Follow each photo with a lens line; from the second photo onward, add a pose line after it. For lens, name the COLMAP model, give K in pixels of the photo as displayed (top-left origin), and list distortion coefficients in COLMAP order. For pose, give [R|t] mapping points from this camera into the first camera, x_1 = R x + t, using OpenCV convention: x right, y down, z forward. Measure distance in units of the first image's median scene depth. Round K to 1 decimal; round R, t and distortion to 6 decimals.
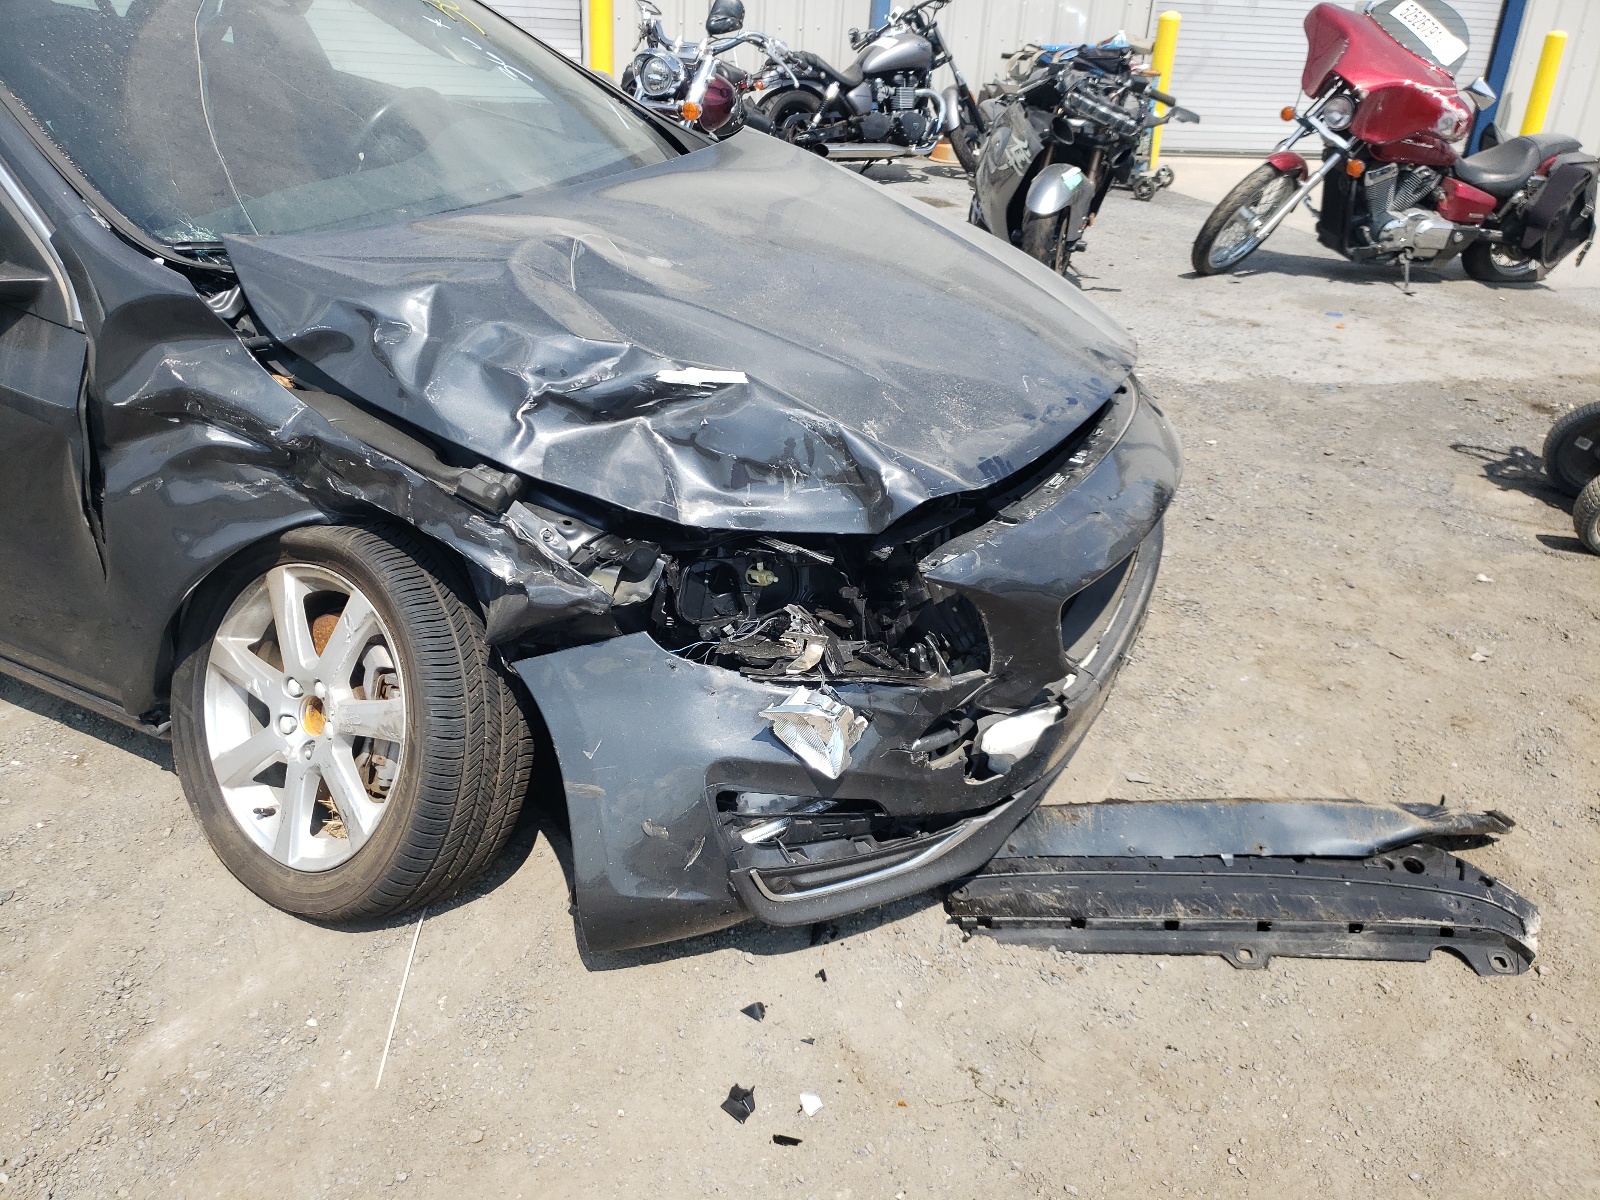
lens RADIAL K [[1231.8, 0, 789.4], [0, 1231.8, 602.1], [0, 0, 1]] dist [0.012071, -0.020081]
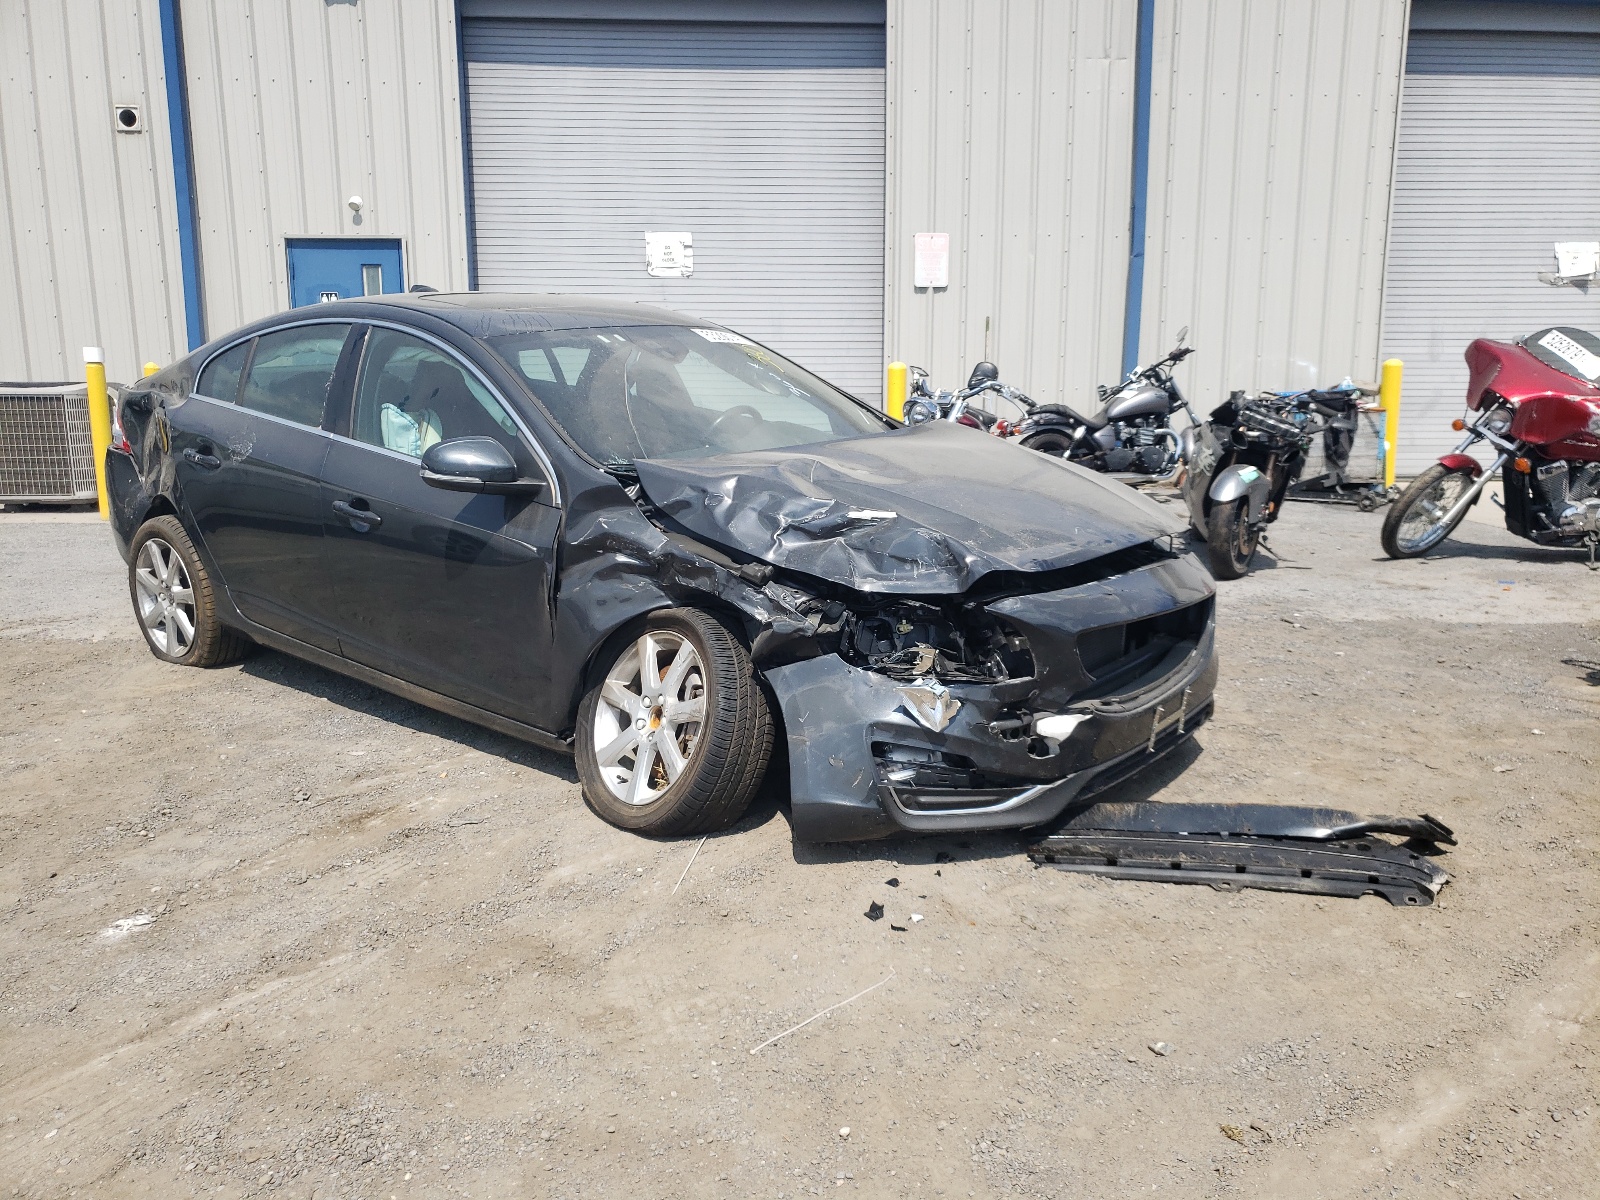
lens RADIAL K [[1231.8, 0, 805.9], [0, 1231.8, 598.4], [0, 0, 1]] dist [0.012071, -0.020081]
pose [[0.972164, -0.011811, -0.234005, 0.226616], [-0.055133, 0.959154, -0.277459, 0.392215], [0.227724, 0.282637, 0.931804, -0.608867]]
